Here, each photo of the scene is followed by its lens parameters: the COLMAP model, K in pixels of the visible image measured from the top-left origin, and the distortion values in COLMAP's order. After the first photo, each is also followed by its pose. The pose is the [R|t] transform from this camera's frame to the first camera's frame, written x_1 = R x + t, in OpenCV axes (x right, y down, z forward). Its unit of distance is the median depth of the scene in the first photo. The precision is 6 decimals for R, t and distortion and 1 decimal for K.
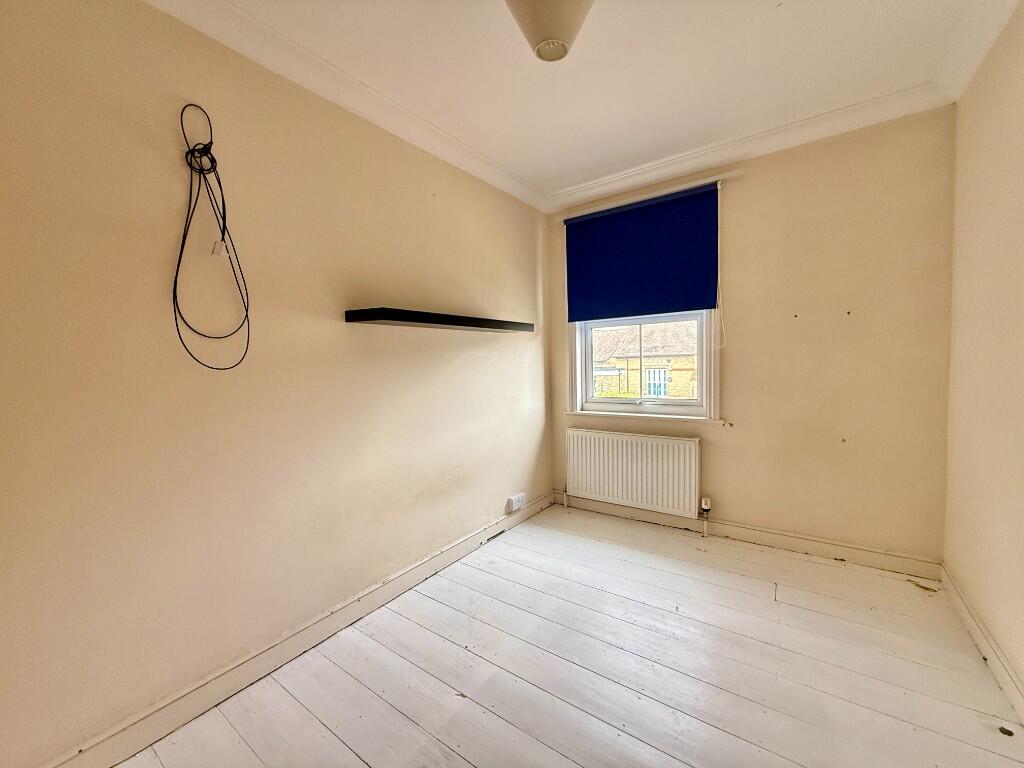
lens RADIAL K [[407.6, 0, 511.5], [0, 407.6, 386.1], [0, 0, 1]] dist [0.000166, 0.000026]
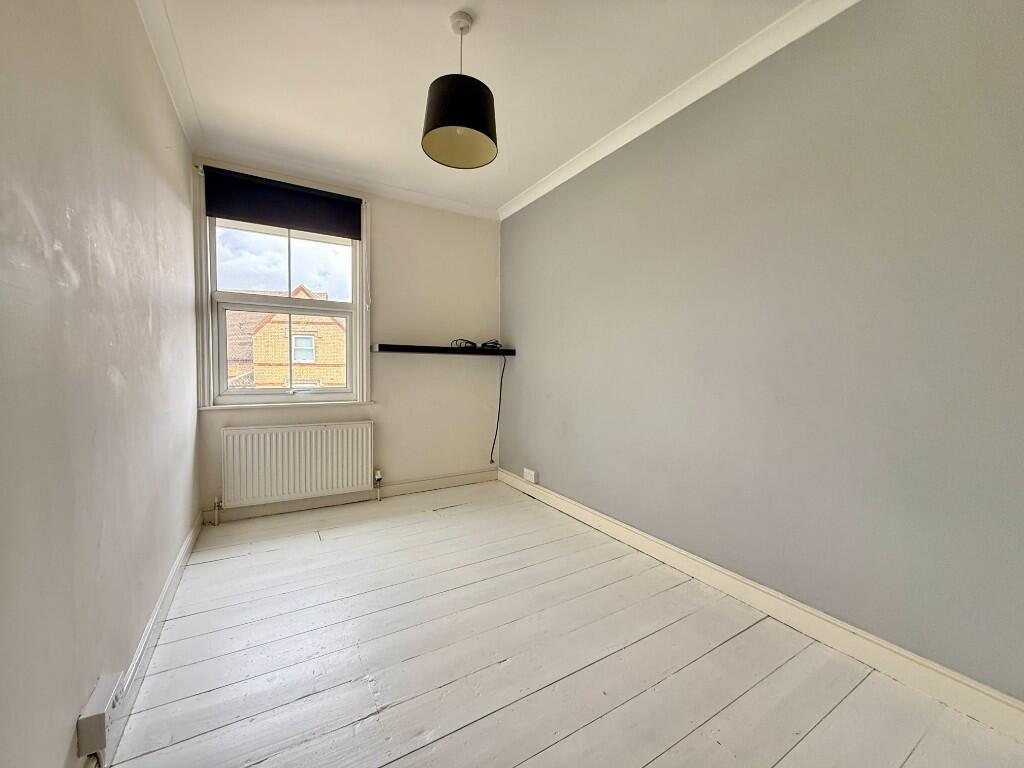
lens RADIAL K [[407.6, 0, 511.5], [0, 407.6, 386.1], [0, 0, 1]] dist [0.000166, 0.000026]
pose [[0.404315, -0.044882, 0.913518, -0.380743], [-0.005983, 0.998644, 0.051712, -0.029635], [-0.914600, -0.026373, 0.403498, 0.139528]]
